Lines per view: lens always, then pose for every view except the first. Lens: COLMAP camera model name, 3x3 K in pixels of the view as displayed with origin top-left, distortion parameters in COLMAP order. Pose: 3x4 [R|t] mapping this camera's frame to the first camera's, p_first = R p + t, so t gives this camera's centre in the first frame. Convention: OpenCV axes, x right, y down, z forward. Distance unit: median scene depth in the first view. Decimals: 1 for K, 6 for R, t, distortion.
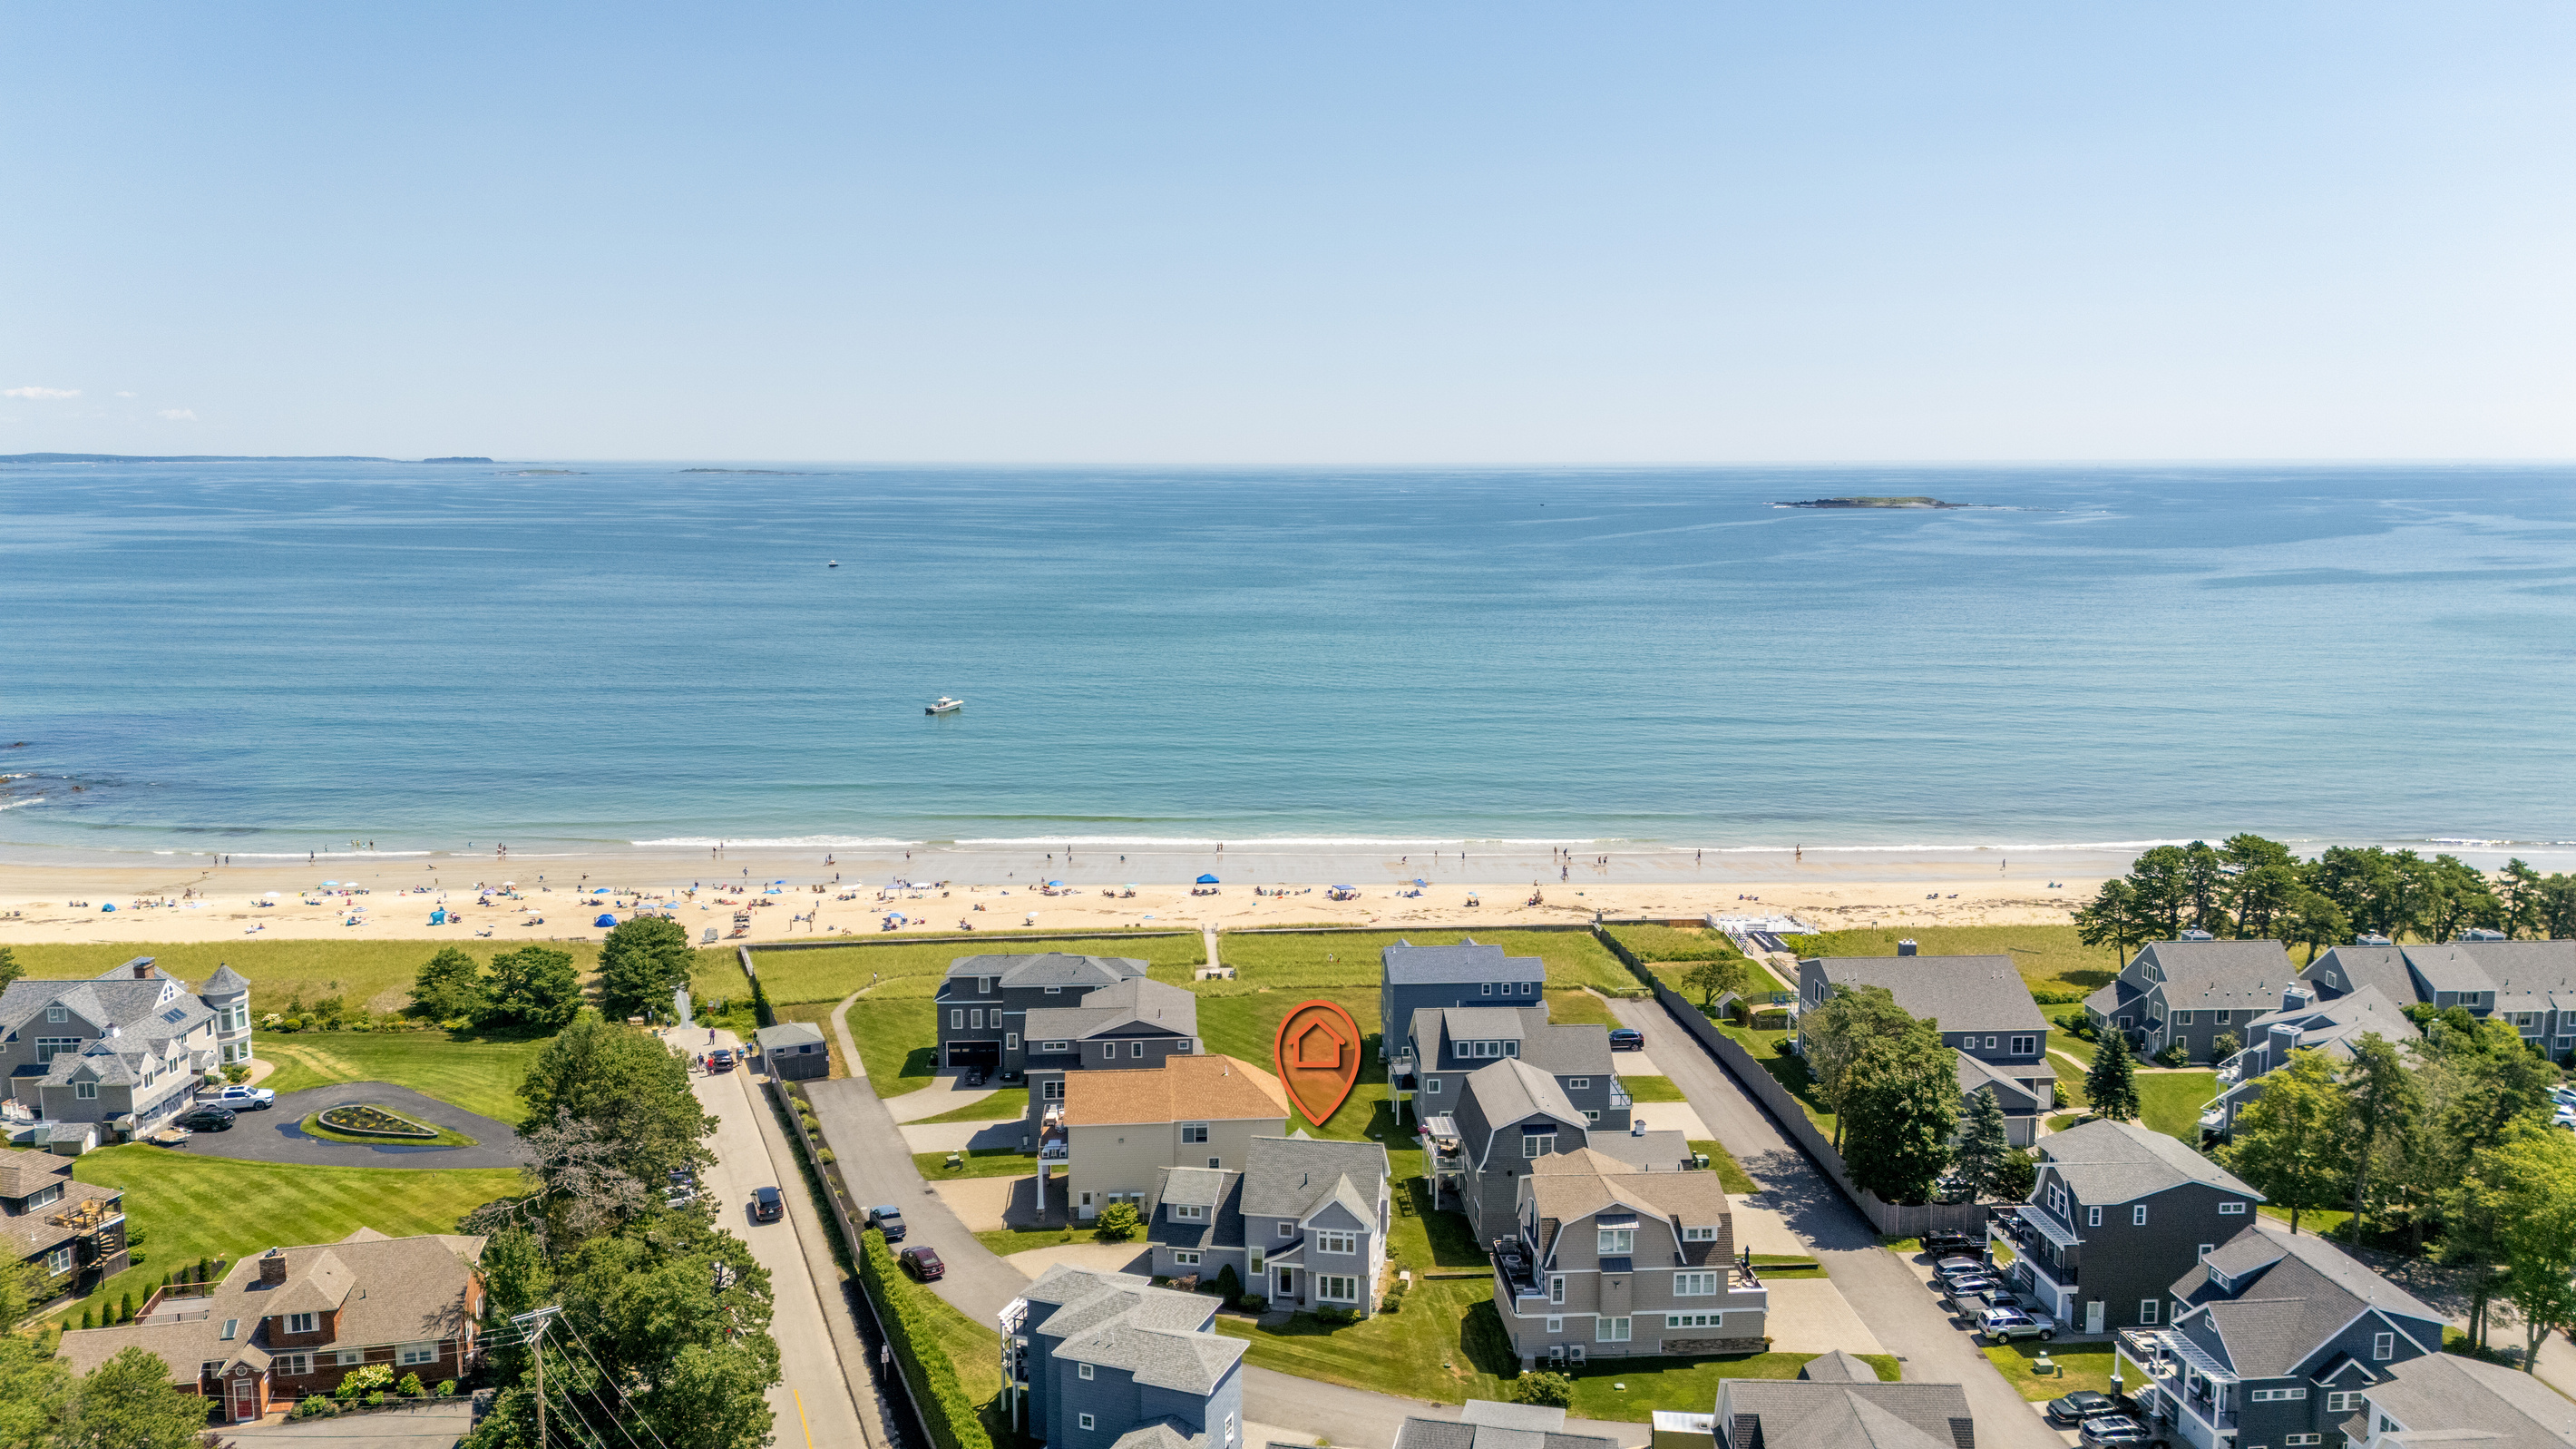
lens RADIAL K [[1901.2, 0, 1288.0], [0, 1901.2, 724.5], [0, 0, 1]] dist [0.094909, -0.131900]
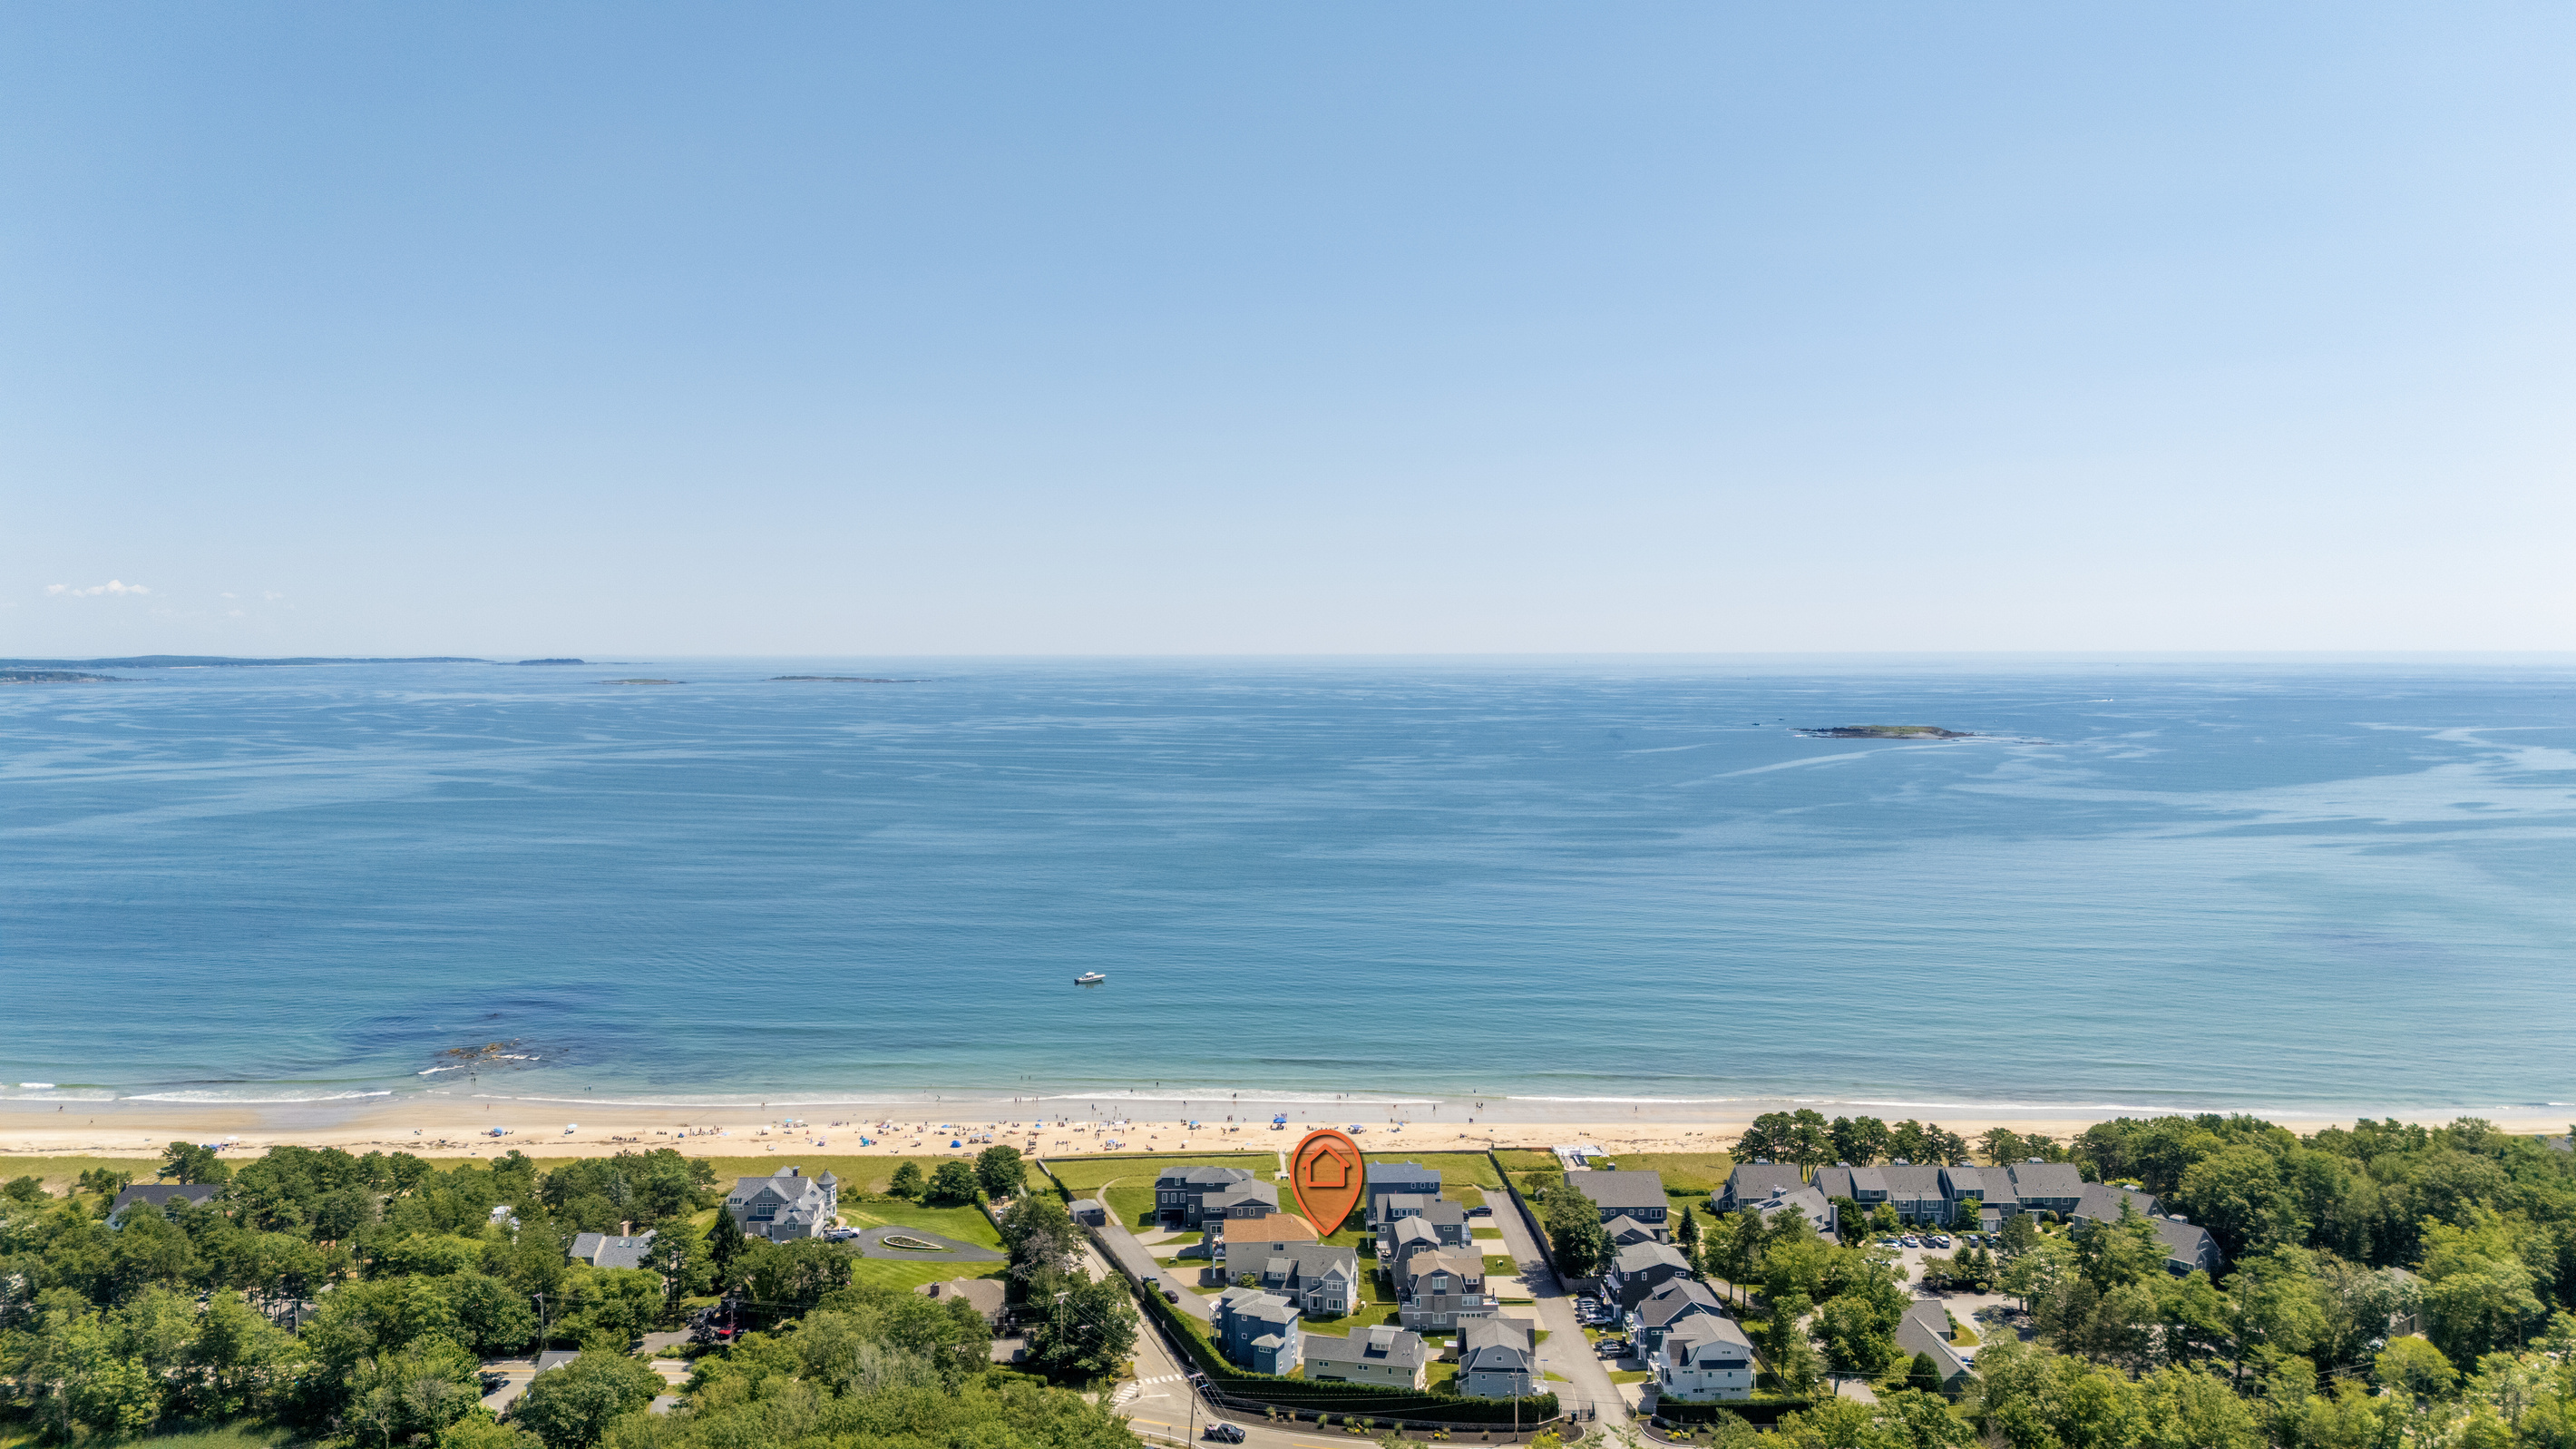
lens RADIAL K [[1901.2, 0, 1288.0], [0, 1901.2, 724.5], [0, 0, 1]] dist [0.094909, -0.131900]
pose [[0.999496, -0.000908, -0.031719, 0.034405], [-0.002202, 0.995195, -0.097885, -0.175111], [0.031655, 0.097905, 0.994692, -1.256759]]
